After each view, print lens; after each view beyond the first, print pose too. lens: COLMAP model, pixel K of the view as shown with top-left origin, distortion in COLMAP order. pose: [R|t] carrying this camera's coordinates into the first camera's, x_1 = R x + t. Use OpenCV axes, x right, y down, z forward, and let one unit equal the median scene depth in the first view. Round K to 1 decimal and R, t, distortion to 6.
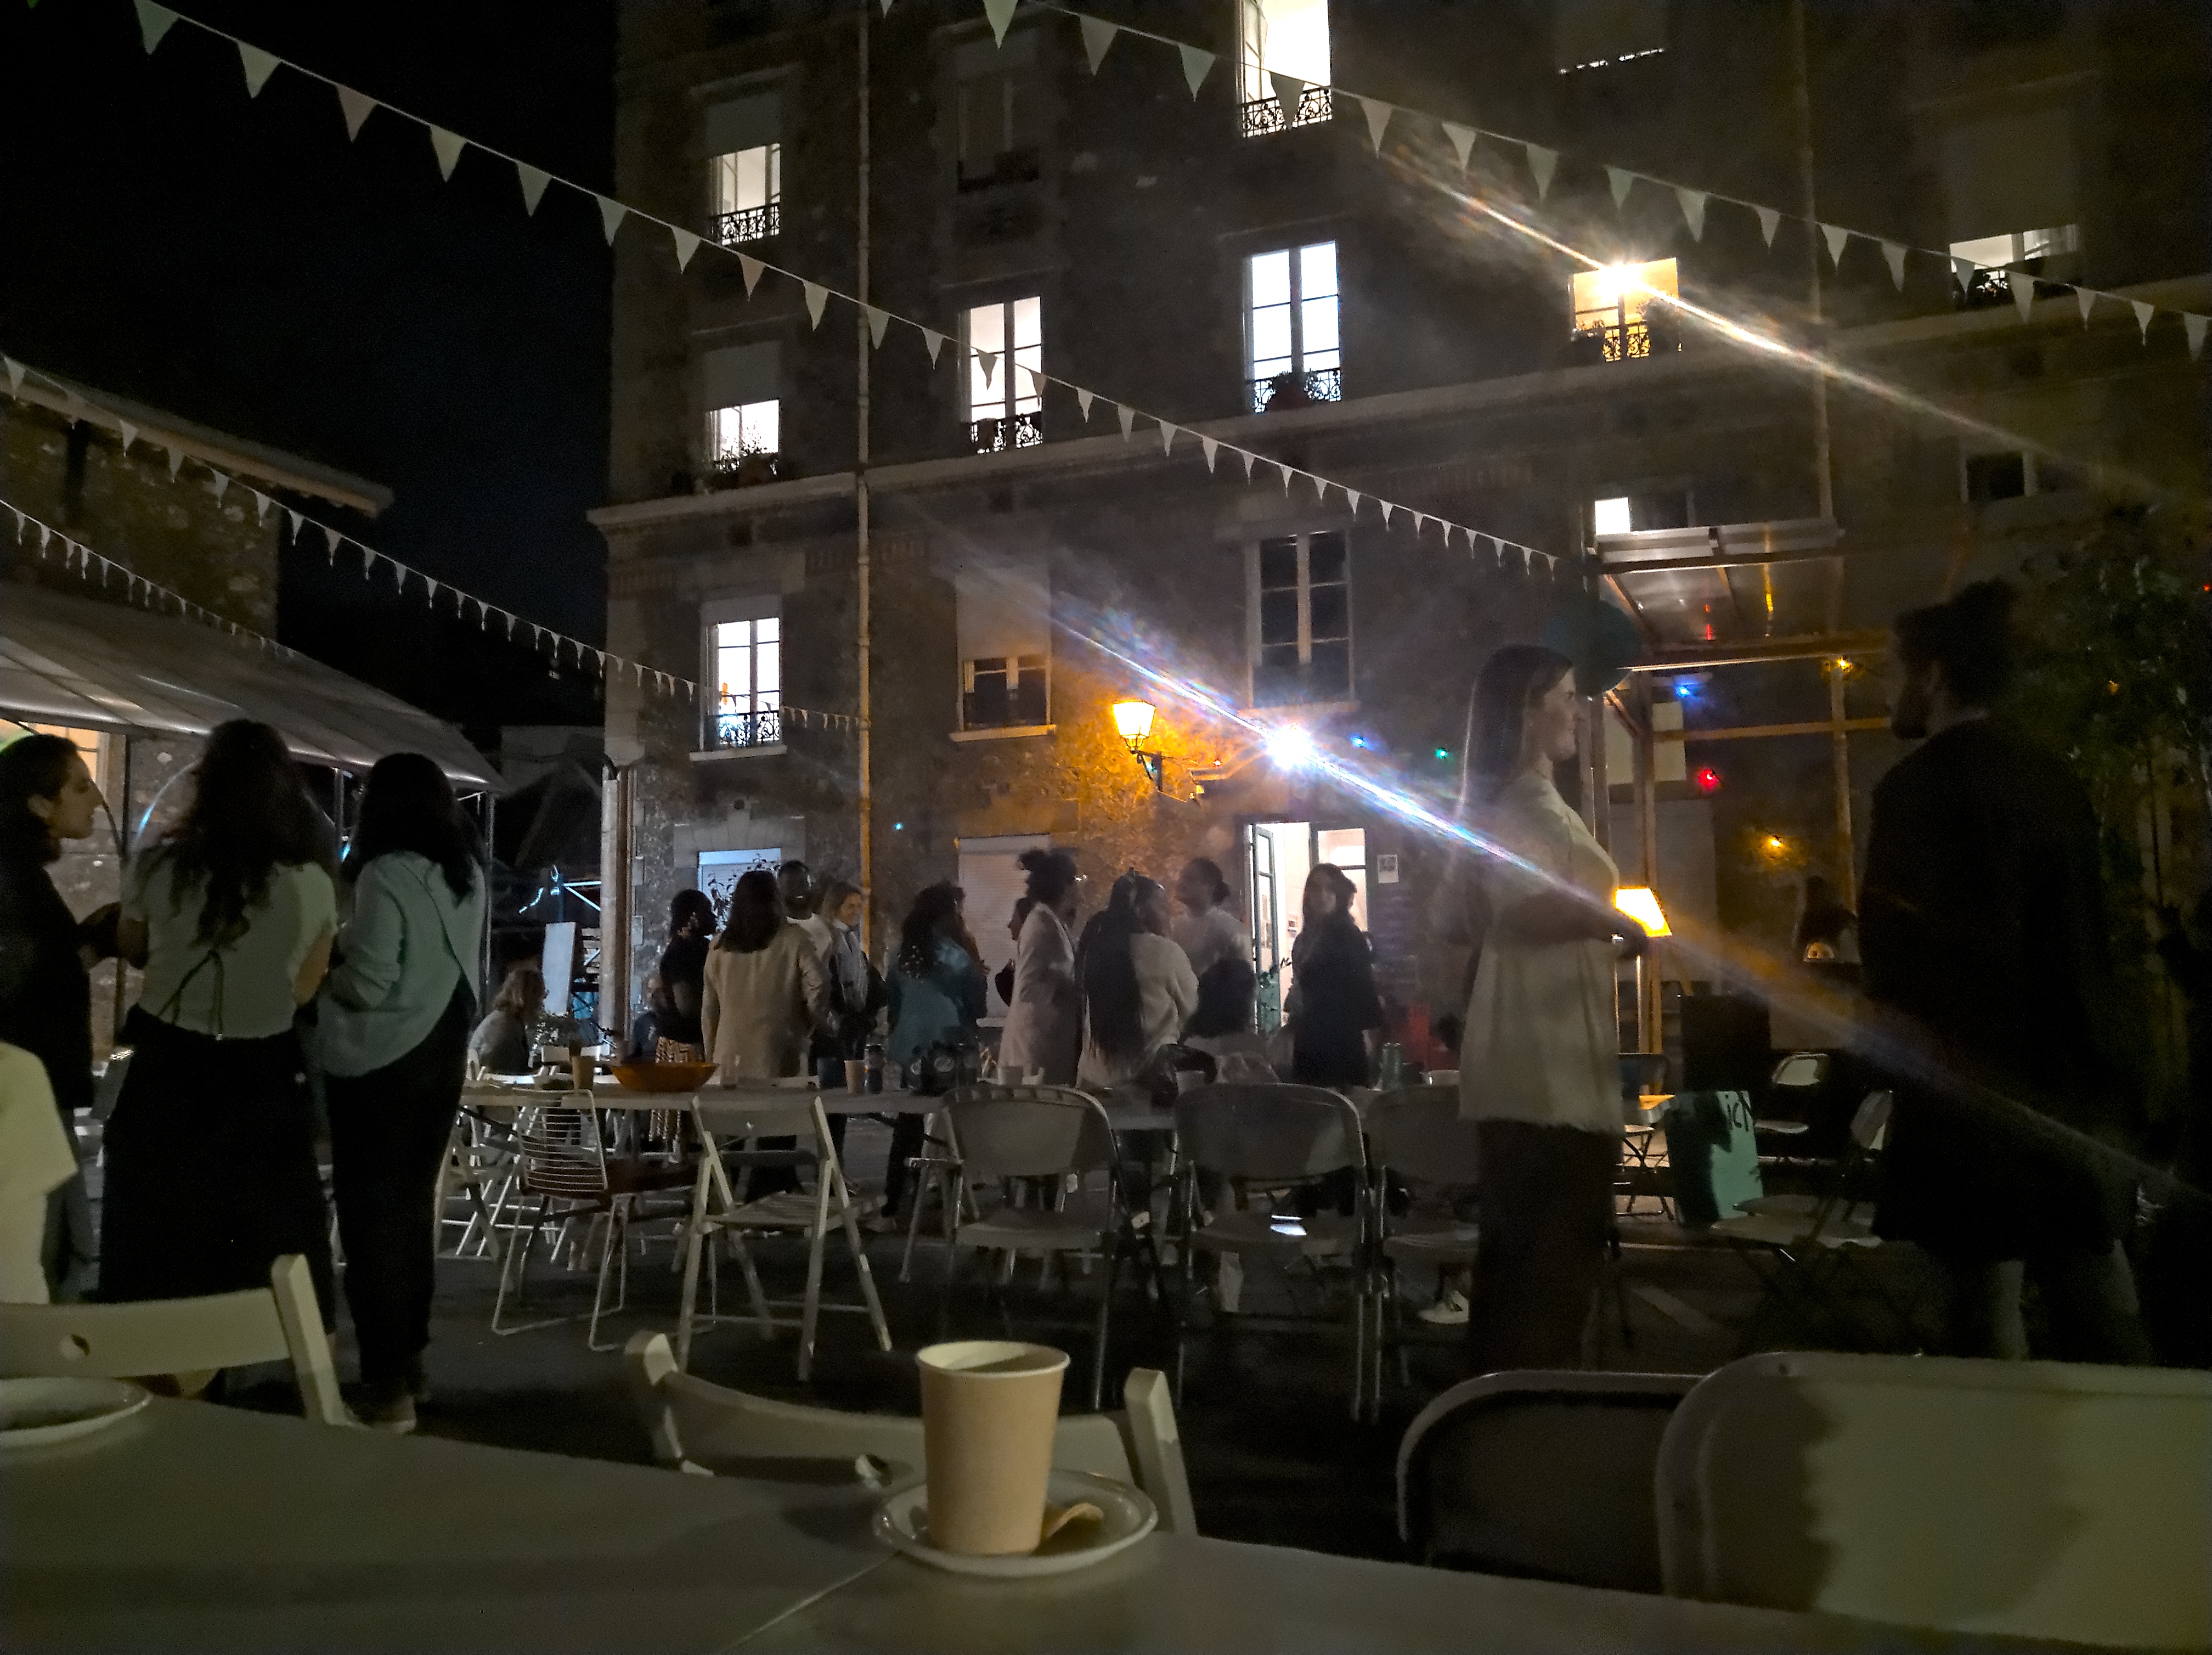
lens RADIAL K [[1746.3, 0, 1087.6], [0, 1746.3, 786.5], [0, 0, 1]] dist [-0.006682, 0.039643]
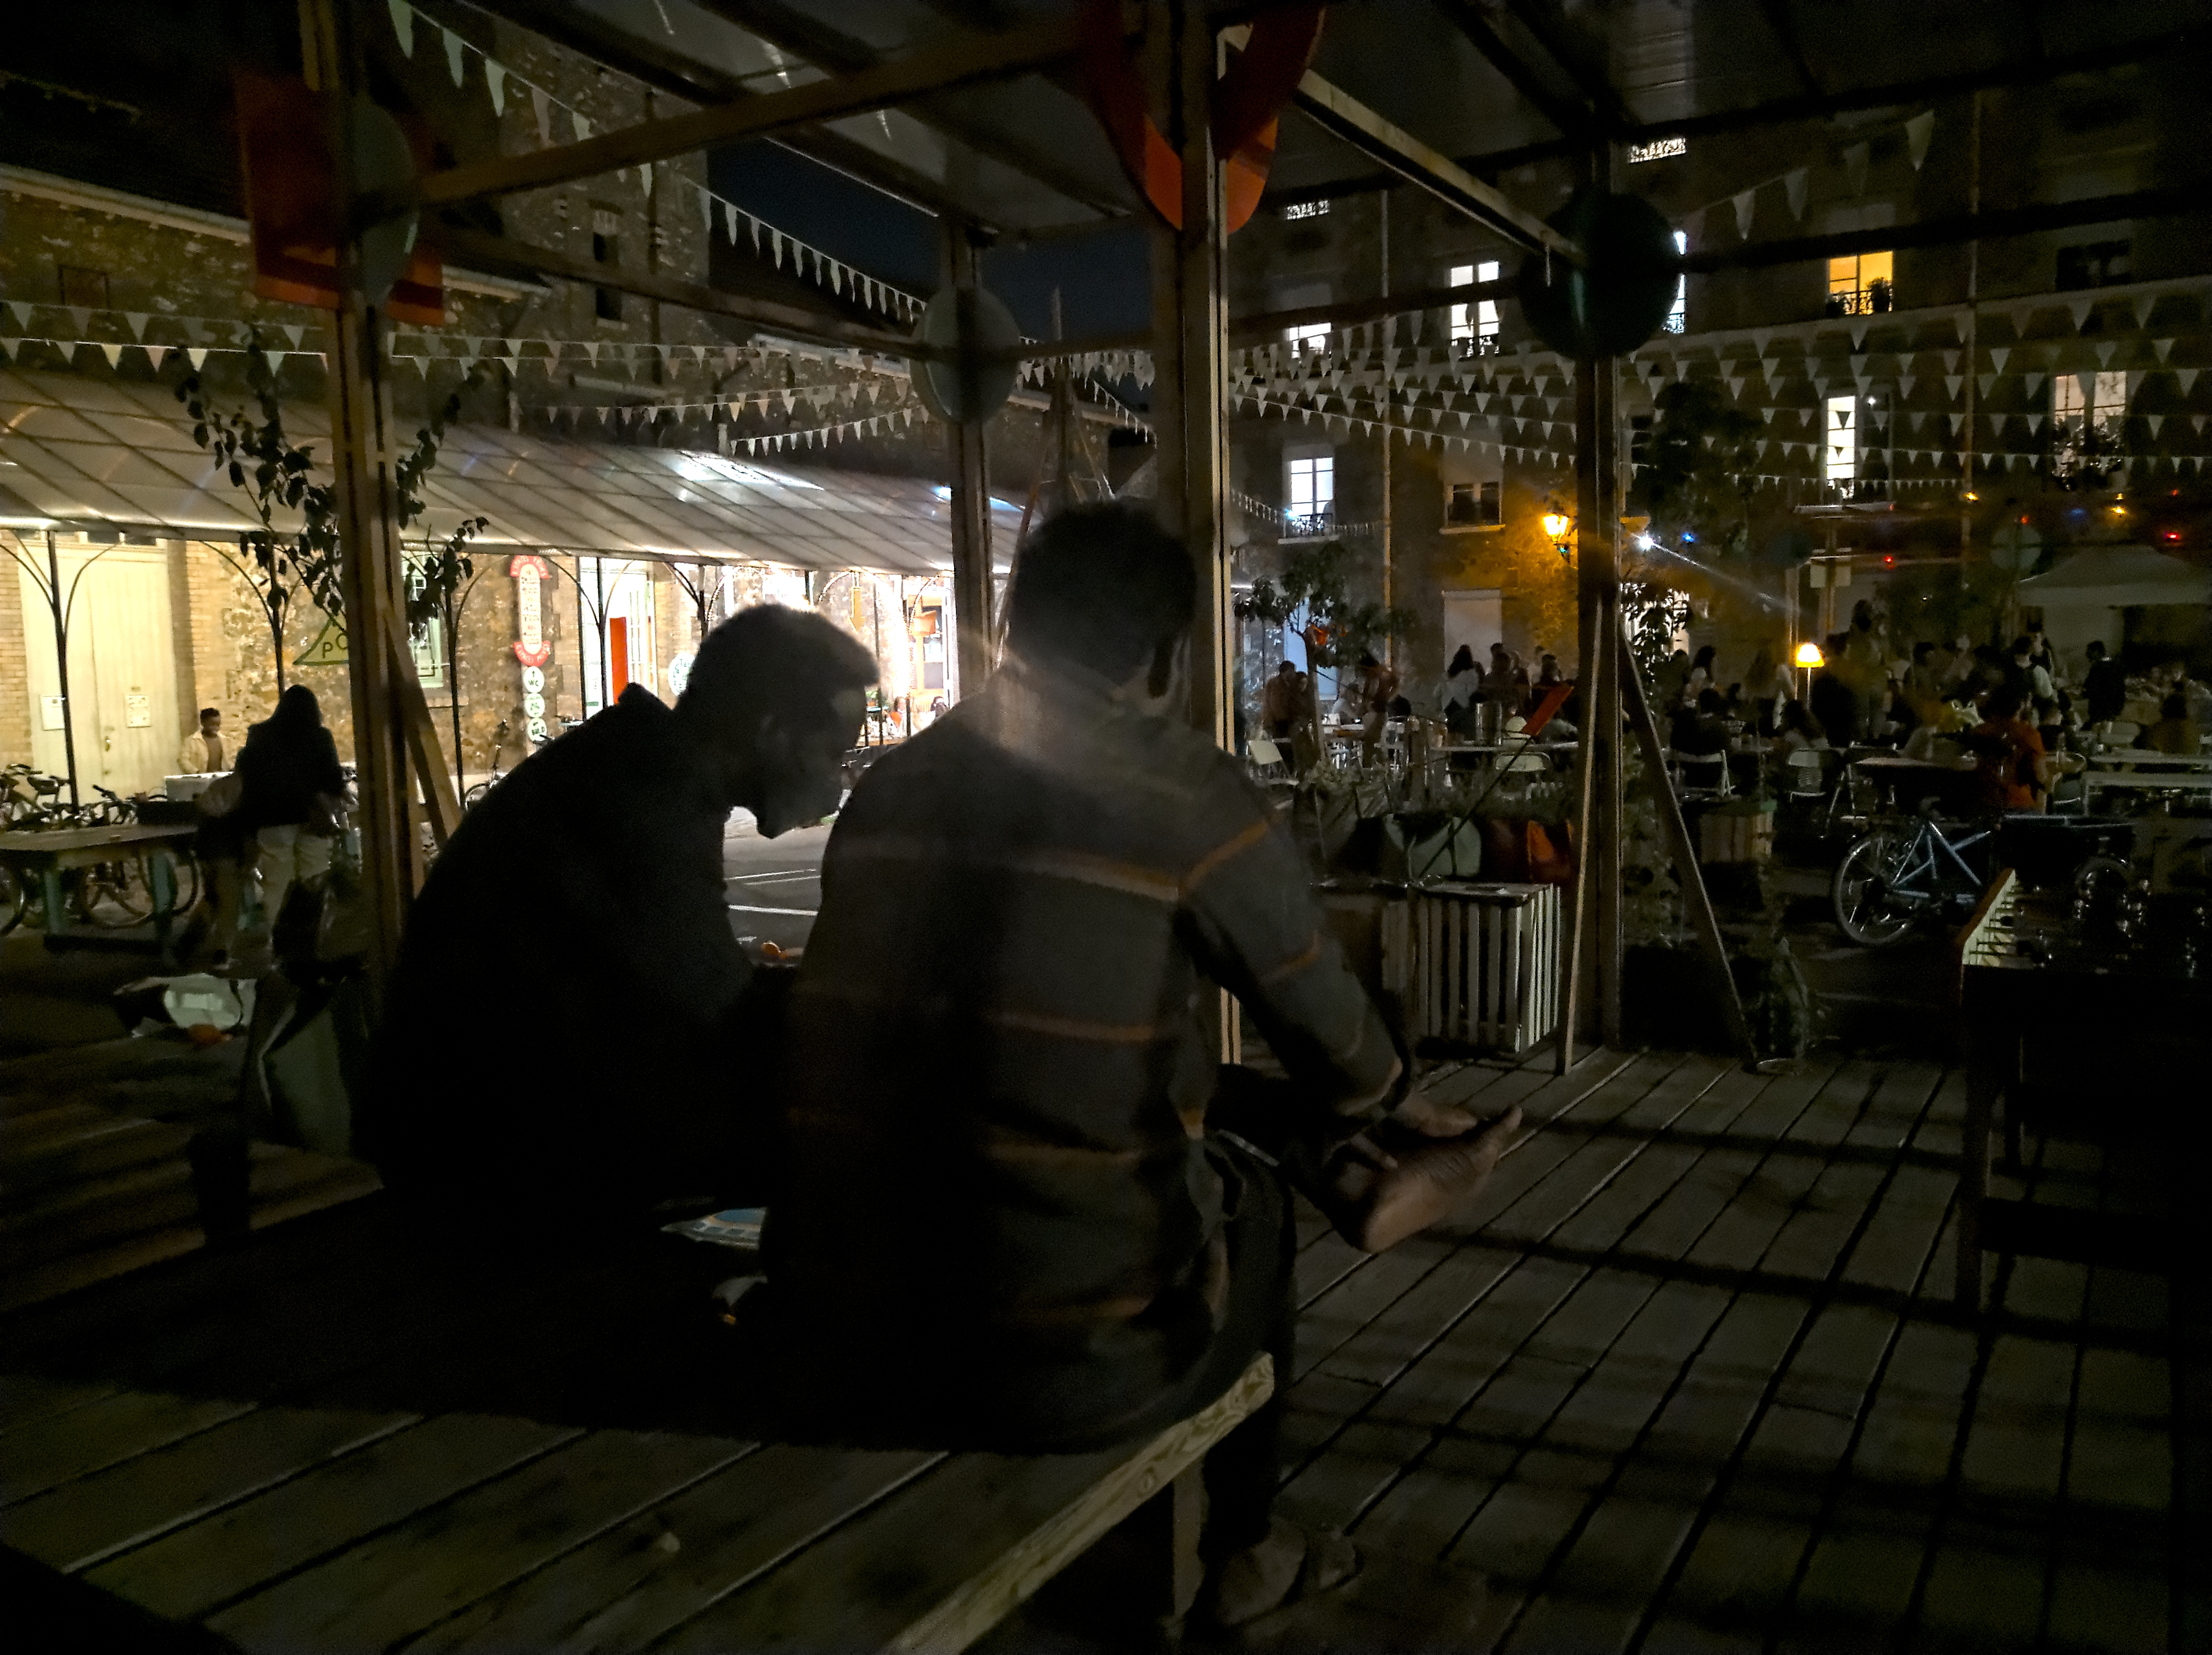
lens RADIAL K [[1746.3, 0, 1109.1], [0, 1746.3, 807.3], [0, 0, 1]] dist [-0.006682, 0.039643]
pose [[0.987960, 0.005983, -0.154593, -0.140628], [0.026008, 0.978607, 0.204089, -0.128444], [0.152507, -0.205652, 0.966669, -0.814273]]
